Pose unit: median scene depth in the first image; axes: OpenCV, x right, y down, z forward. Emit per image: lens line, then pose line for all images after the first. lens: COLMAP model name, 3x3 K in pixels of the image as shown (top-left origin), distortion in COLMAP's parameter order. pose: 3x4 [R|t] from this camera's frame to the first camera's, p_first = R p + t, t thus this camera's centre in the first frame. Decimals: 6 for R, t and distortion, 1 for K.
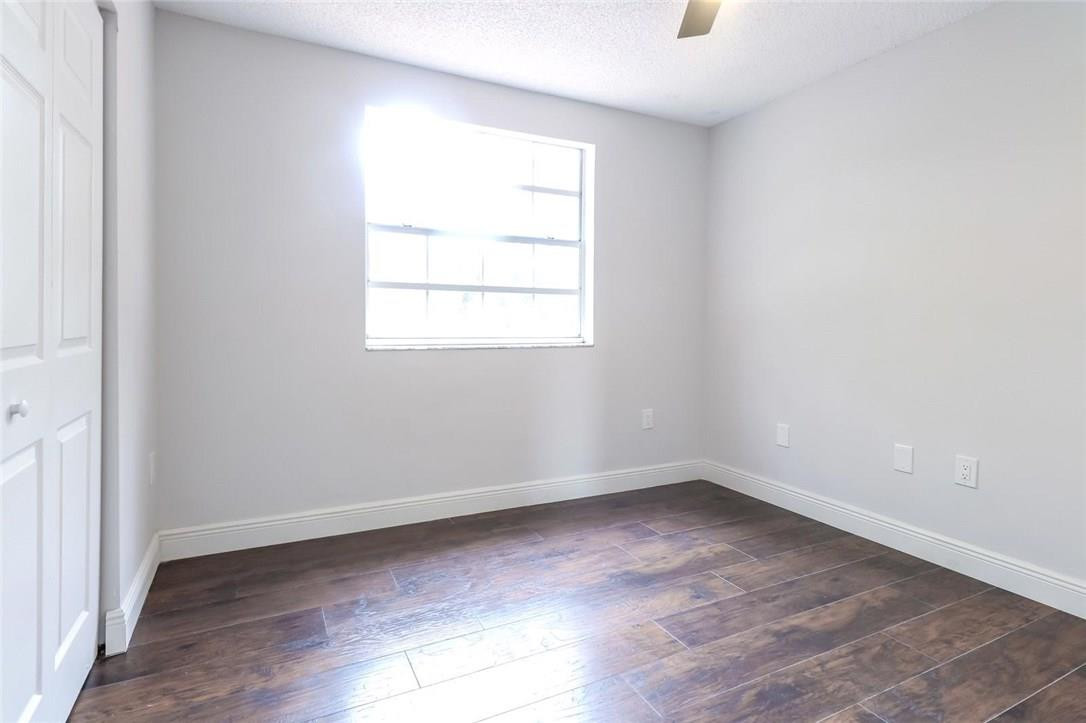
lens RADIAL K [[531.2, 0, 543.8], [0, 531.2, 323.7], [0, 0, 1]] dist [-0.000318, -0.000303]
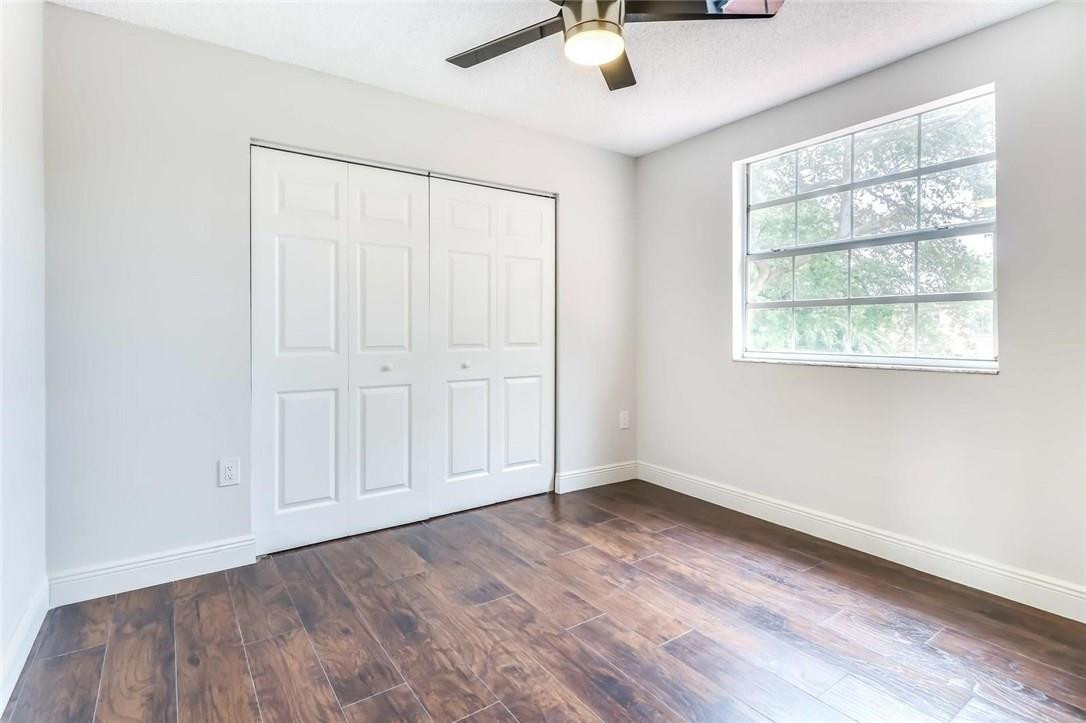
lens RADIAL K [[577.4, 0, 565.5], [0, 577.4, 327.9], [0, 0, 1]] dist [0.000389, -0.000008]
pose [[0.153632, -0.015196, -0.988011, 0.935723], [-0.009707, 0.999810, -0.016887, 0.001337], [0.988080, 0.012185, 0.153456, 0.427952]]
